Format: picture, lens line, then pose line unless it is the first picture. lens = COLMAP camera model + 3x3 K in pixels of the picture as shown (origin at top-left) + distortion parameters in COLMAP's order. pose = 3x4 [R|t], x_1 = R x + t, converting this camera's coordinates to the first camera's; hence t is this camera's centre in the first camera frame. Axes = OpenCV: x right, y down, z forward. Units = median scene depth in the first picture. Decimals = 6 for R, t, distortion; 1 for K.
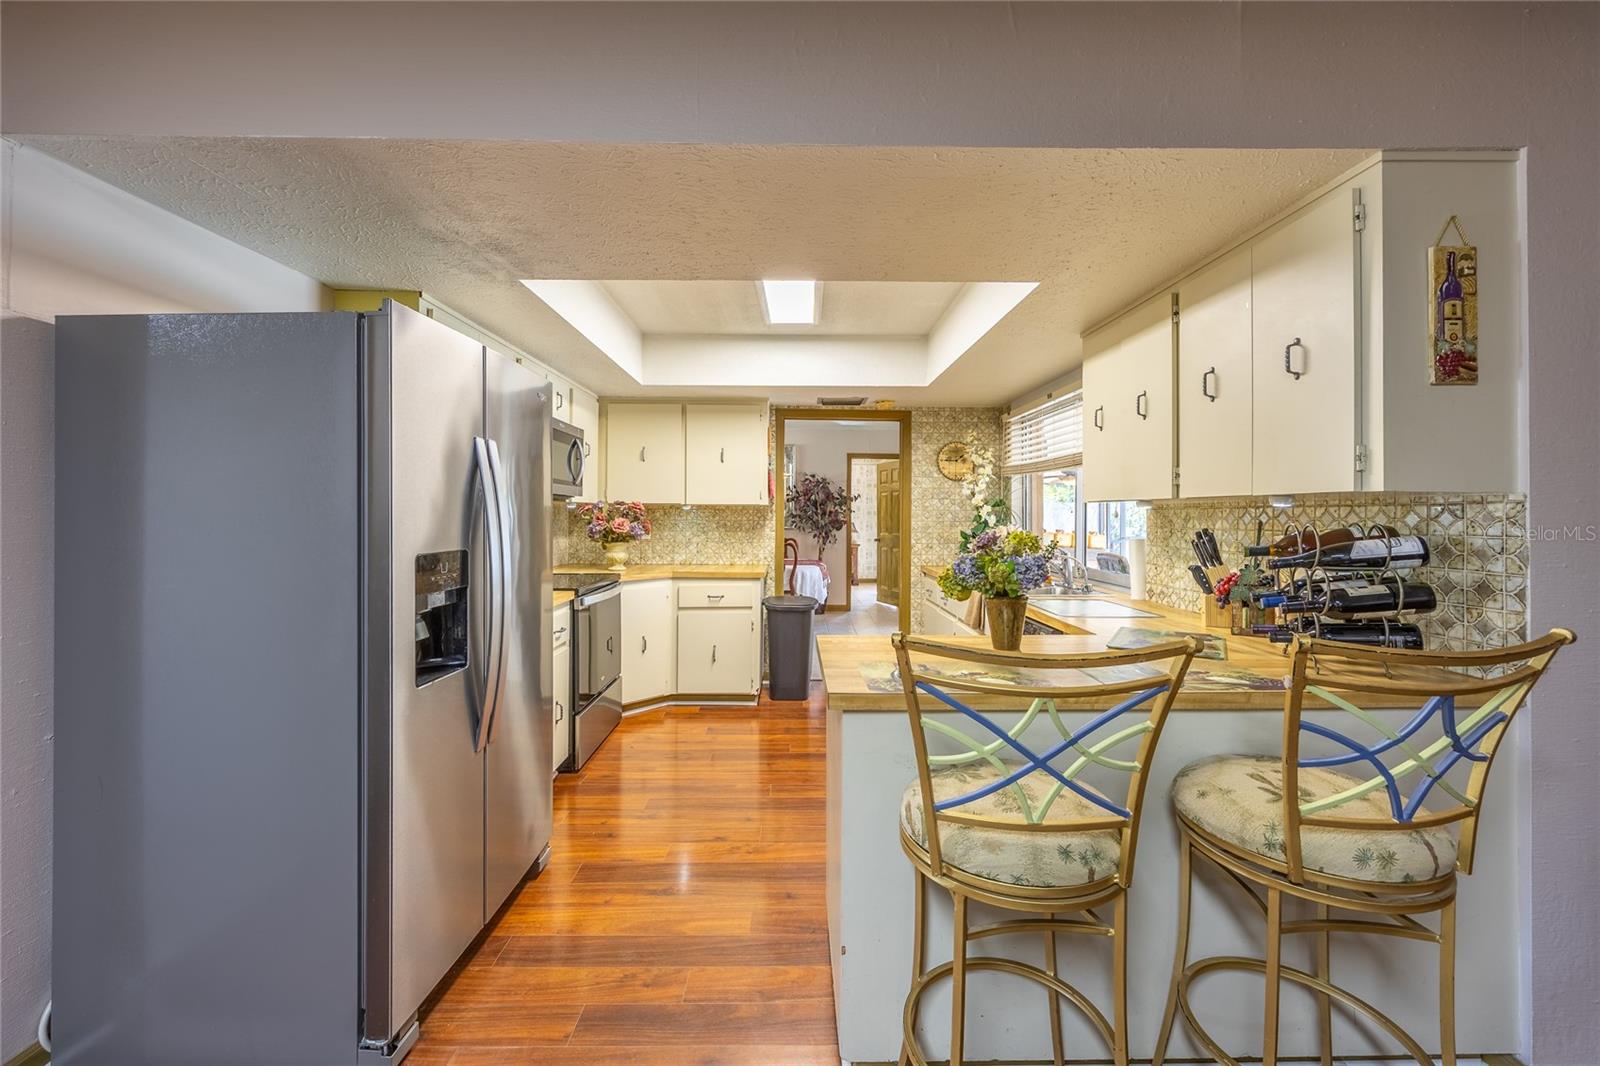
lens RADIAL K [[644.9, 0, 820.1], [0, 644.9, 510.9], [0, 0, 1]] dist [0.000267, -0.000006]
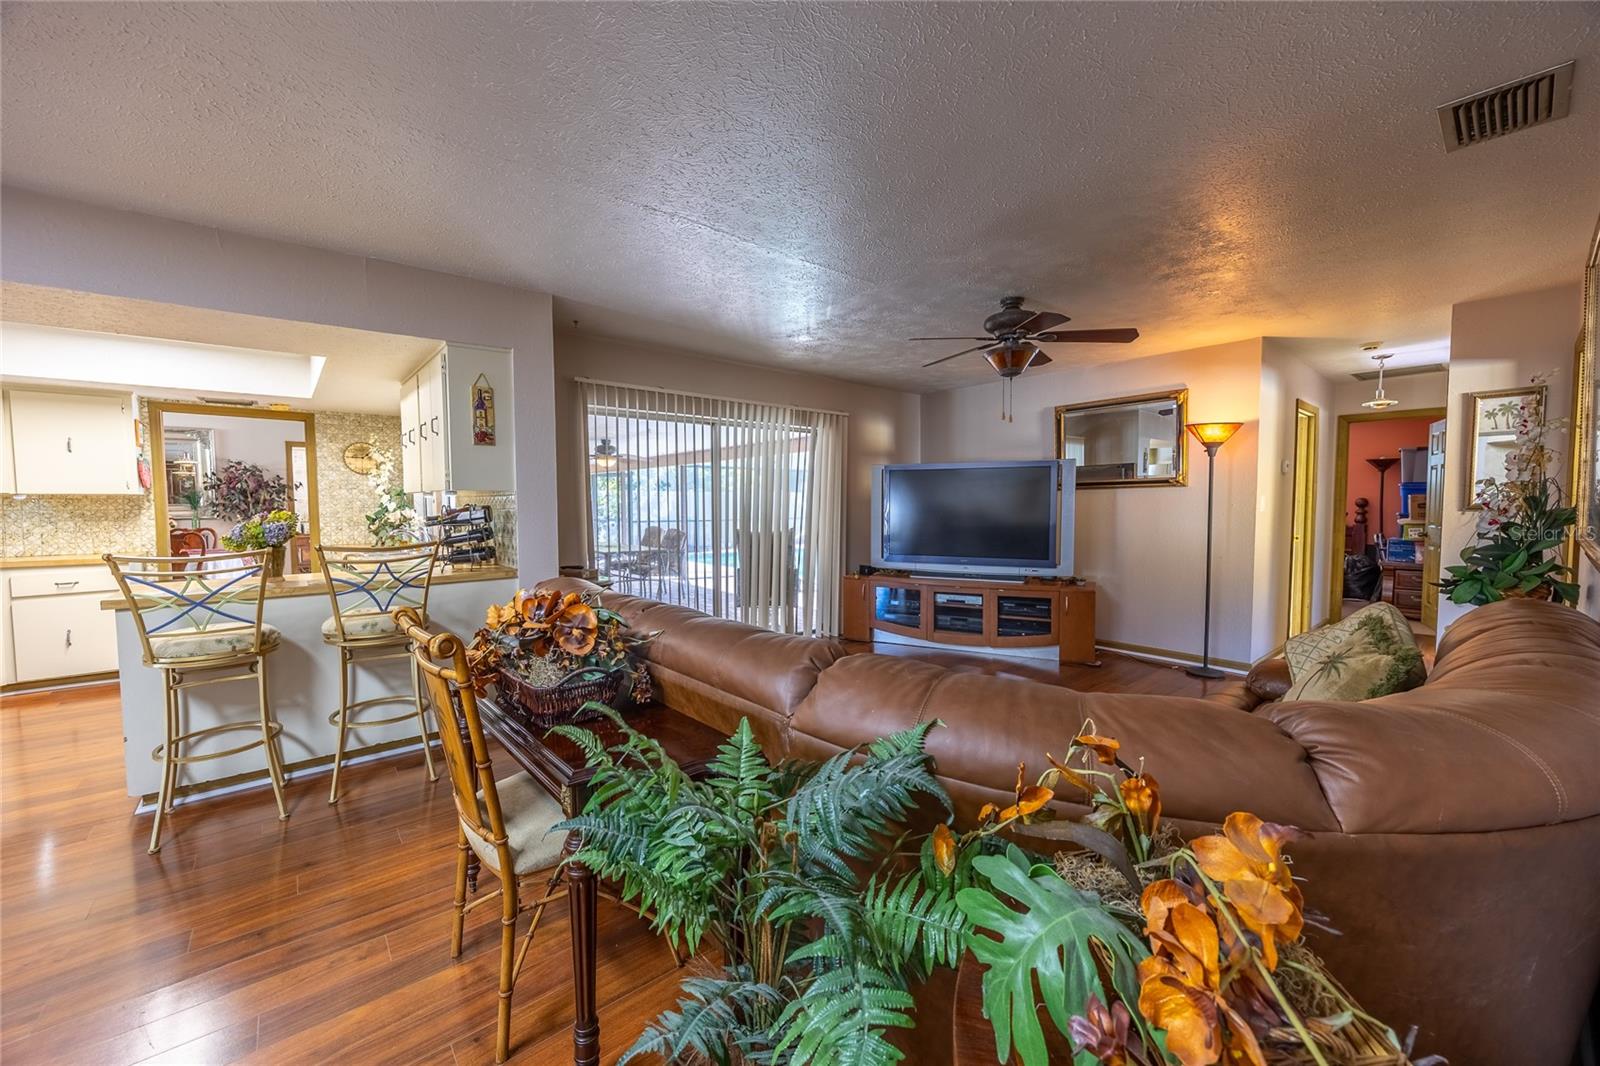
lens RADIAL K [[613.7, 0, 800.0], [0, 613.7, 533.0], [0, 0, 1]] dist [-0.001101, -0.000332]
pose [[0.785745, -0.040173, 0.617244, 0.155737], [0.004597, 0.998240, 0.059119, -0.000461], [-0.618533, -0.043615, 0.784548, -0.482619]]
